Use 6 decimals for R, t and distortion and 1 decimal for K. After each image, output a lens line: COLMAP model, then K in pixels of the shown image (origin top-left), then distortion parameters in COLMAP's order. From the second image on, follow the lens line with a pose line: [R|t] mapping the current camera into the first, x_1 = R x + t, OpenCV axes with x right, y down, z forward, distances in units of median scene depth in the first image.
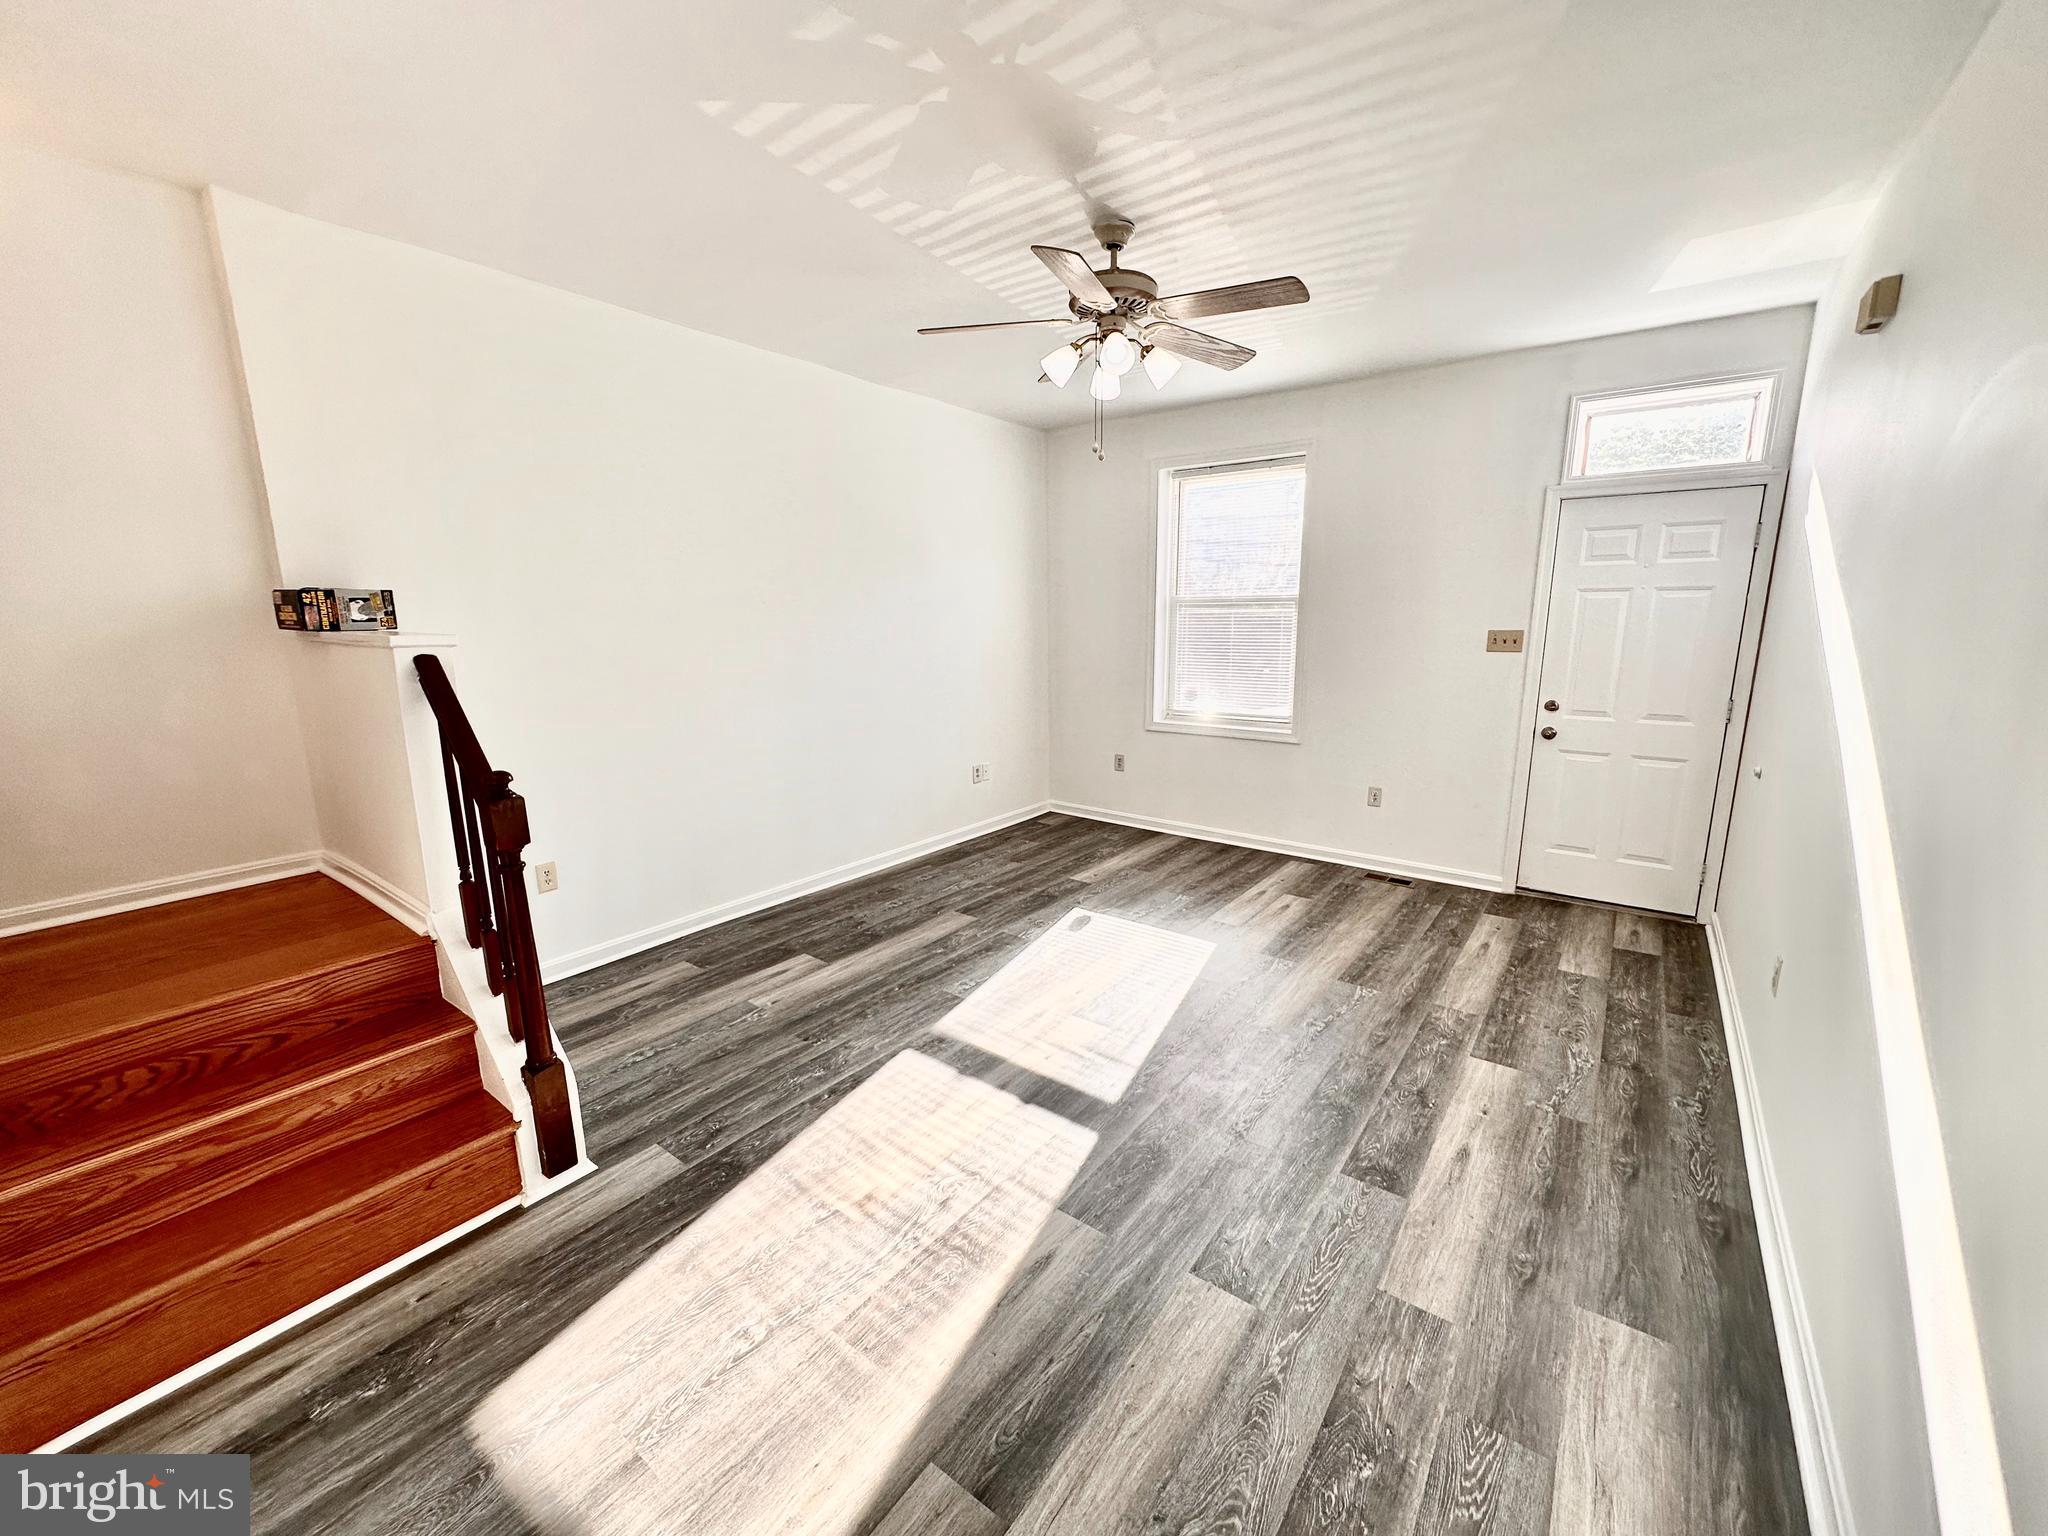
lens RADIAL K [[811.1, 0, 1024.0], [0, 811.1, 768.6], [0, 0, 1]] dist [-0.001417, 0.000523]
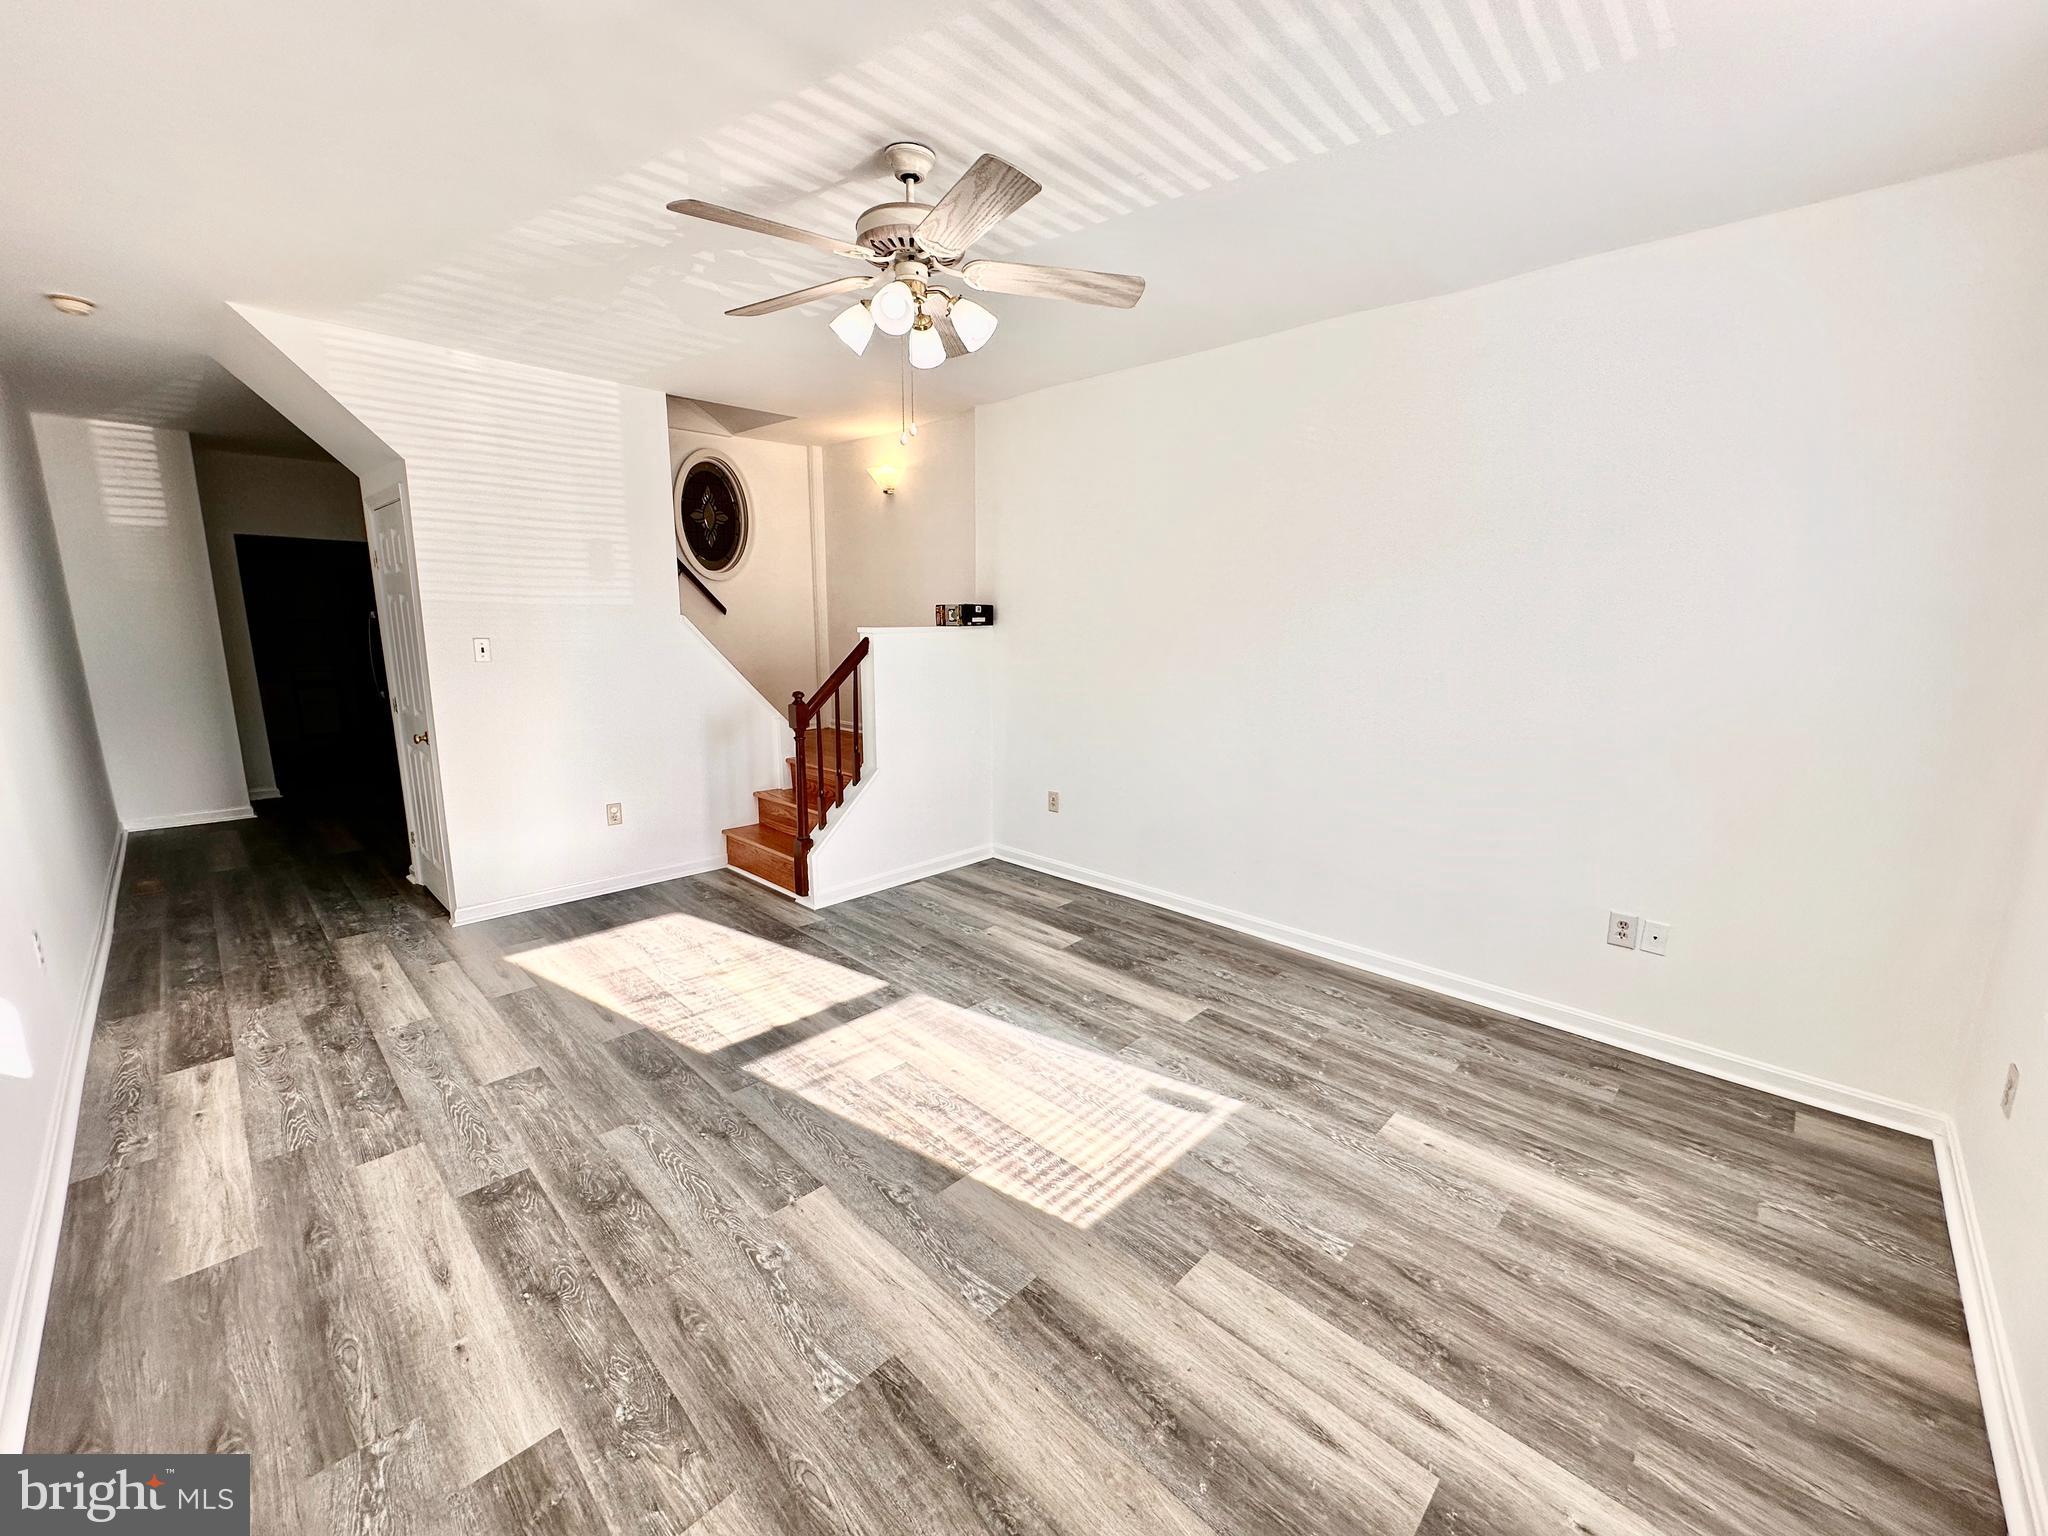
lens RADIAL K [[811.1, 0, 1020.7], [0, 811.1, 766.2], [0, 0, 1]] dist [-0.001417, 0.000523]
pose [[-0.122444, 0.186746, -0.974748, 0.750927], [-0.198539, 0.957677, 0.208415, -0.199023], [0.972414, 0.219044, -0.080185, 0.972416]]
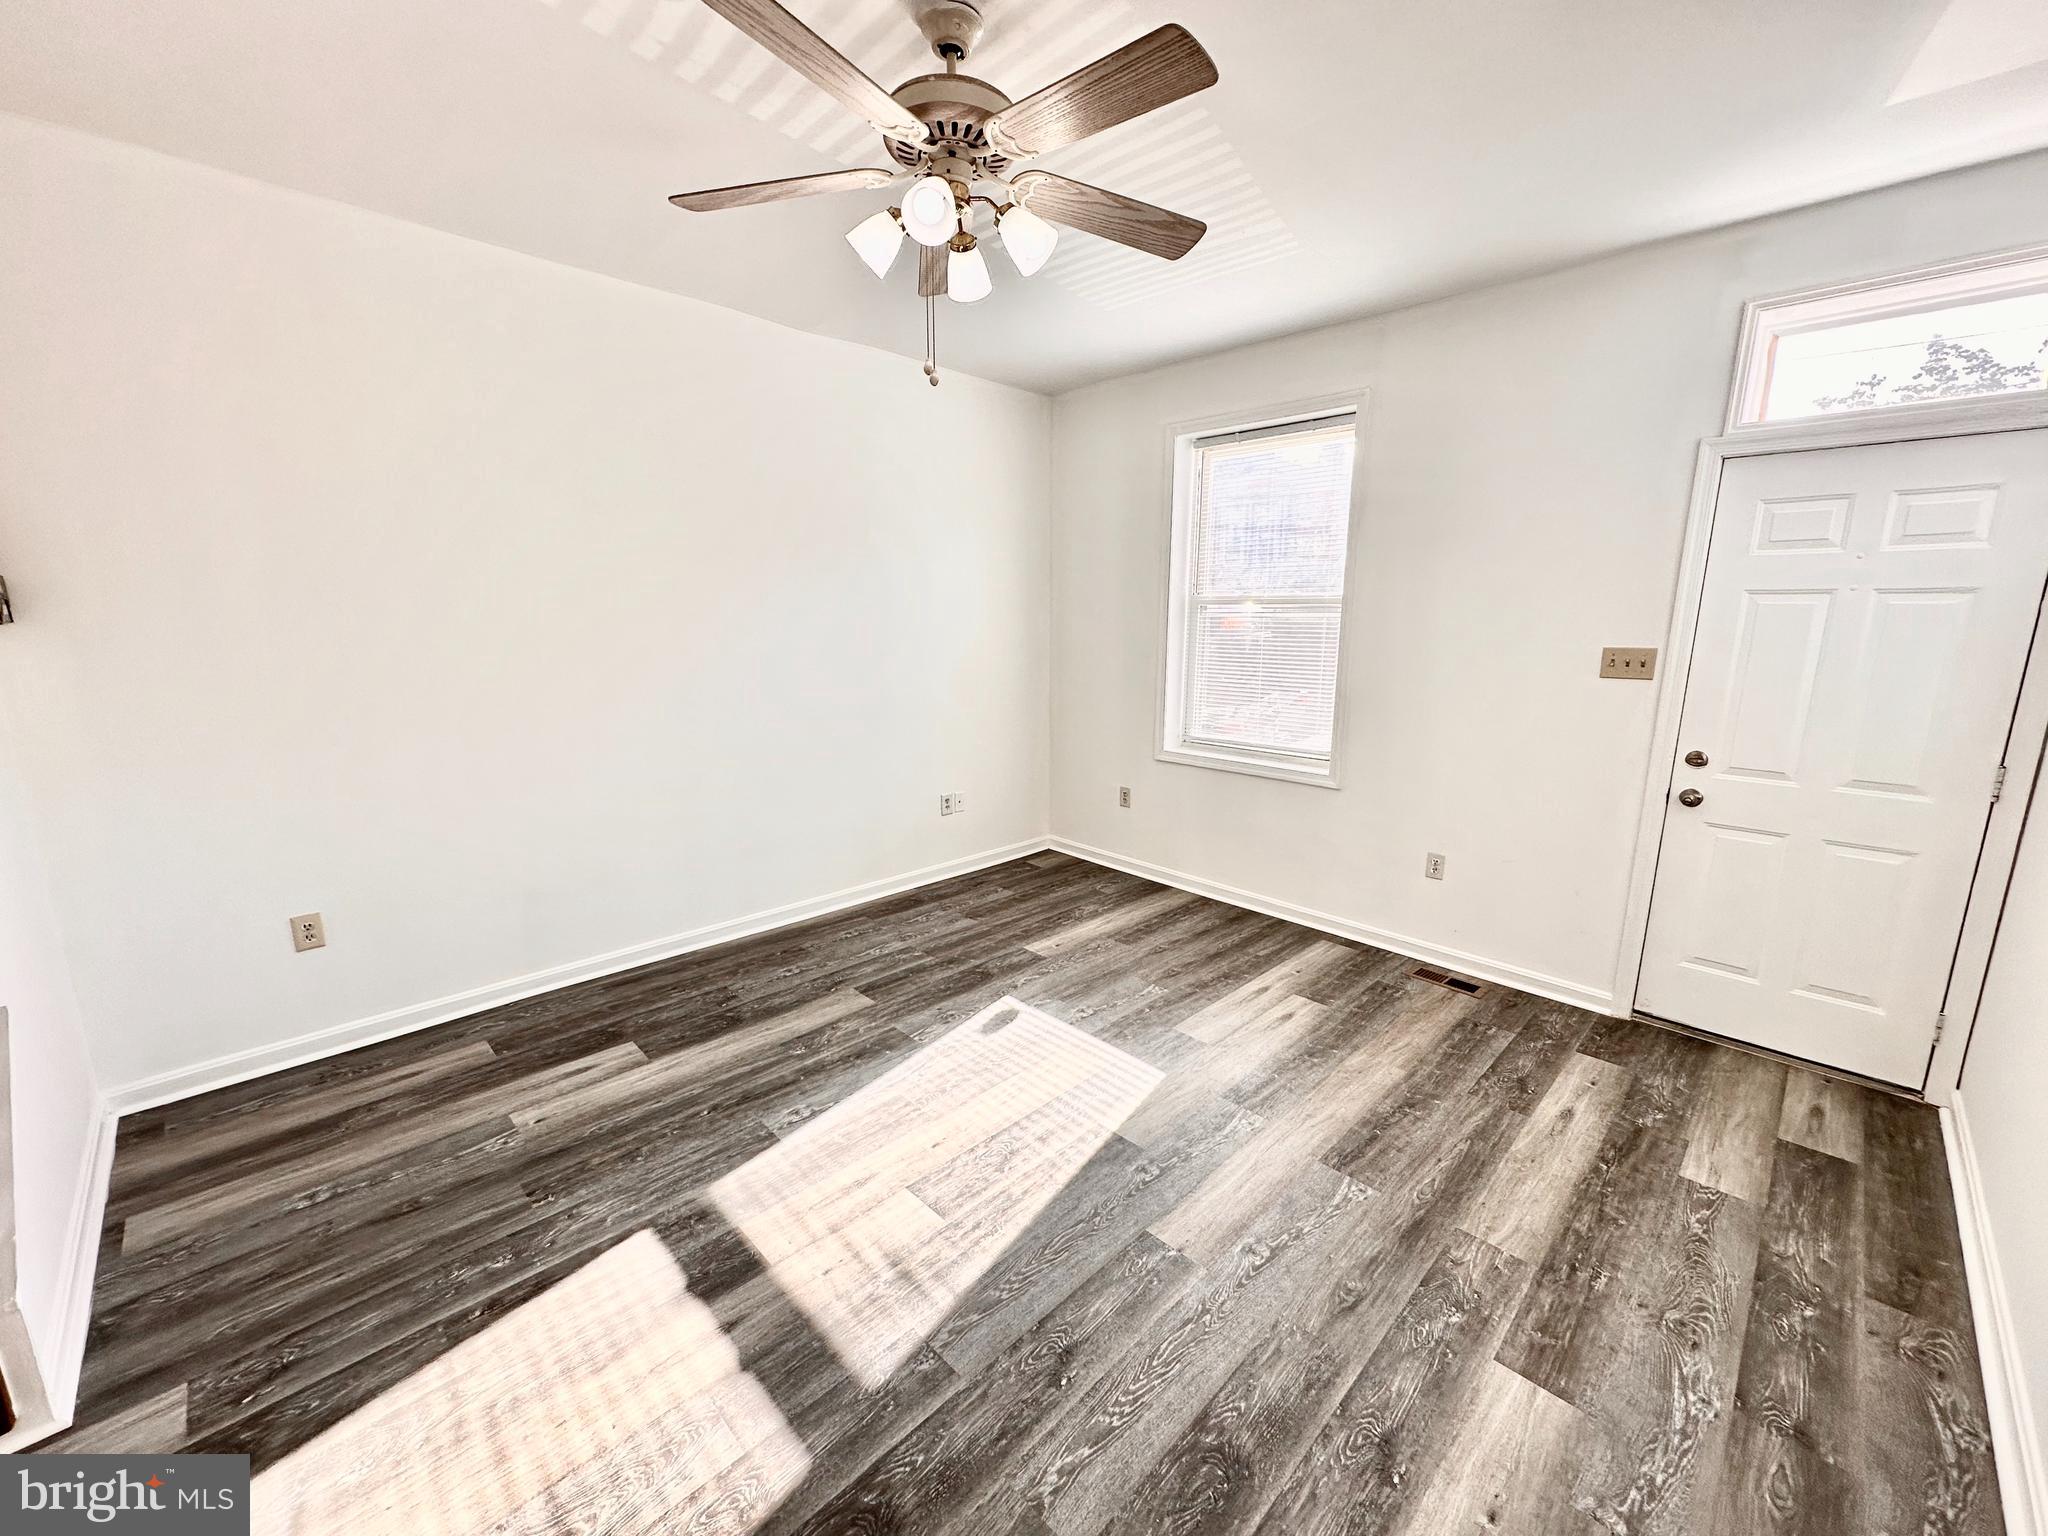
lens RADIAL K [[811.1, 0, 1025.2], [0, 811.1, 768.9], [0, 0, 1]] dist [-0.001417, 0.000523]
pose [[0.989466, 0.040194, -0.139070, 0.210819], [-0.040048, 0.999190, 0.003851, -0.056583], [0.139113, 0.001759, 0.990275, 0.275061]]
